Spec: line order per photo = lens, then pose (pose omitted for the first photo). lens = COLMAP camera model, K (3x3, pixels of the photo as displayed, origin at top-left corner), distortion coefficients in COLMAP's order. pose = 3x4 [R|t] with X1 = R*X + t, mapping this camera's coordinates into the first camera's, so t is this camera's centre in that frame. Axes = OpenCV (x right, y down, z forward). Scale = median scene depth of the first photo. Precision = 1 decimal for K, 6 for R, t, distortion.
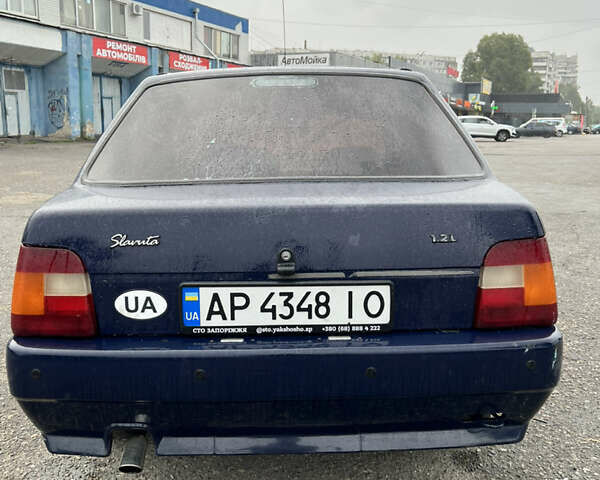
lens RADIAL K [[623.6, 0, 291.9], [0, 623.6, 236.5], [0, 0, 1]] dist [0.034483, 0.000000]
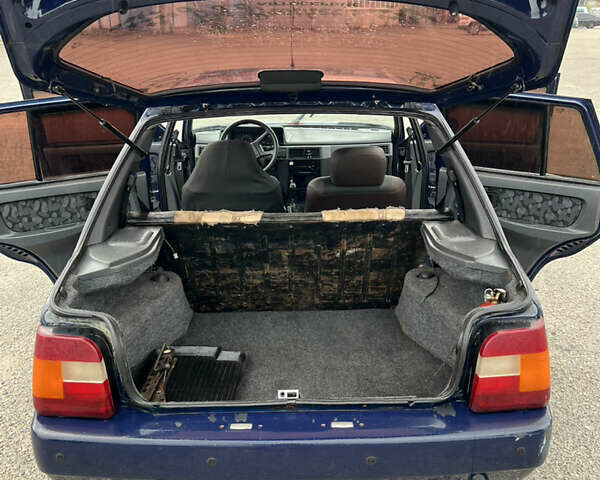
lens RADIAL K [[623.6, 0, 296.6], [0, 623.6, 252.8], [0, 0, 1]] dist [0.034483, 0.000000]
pose [[0.999934, 0.009020, -0.007067, 0.003748], [-0.007459, 0.980552, 0.196118, -0.328812], [0.008698, -0.196053, 0.980555, 0.010620]]
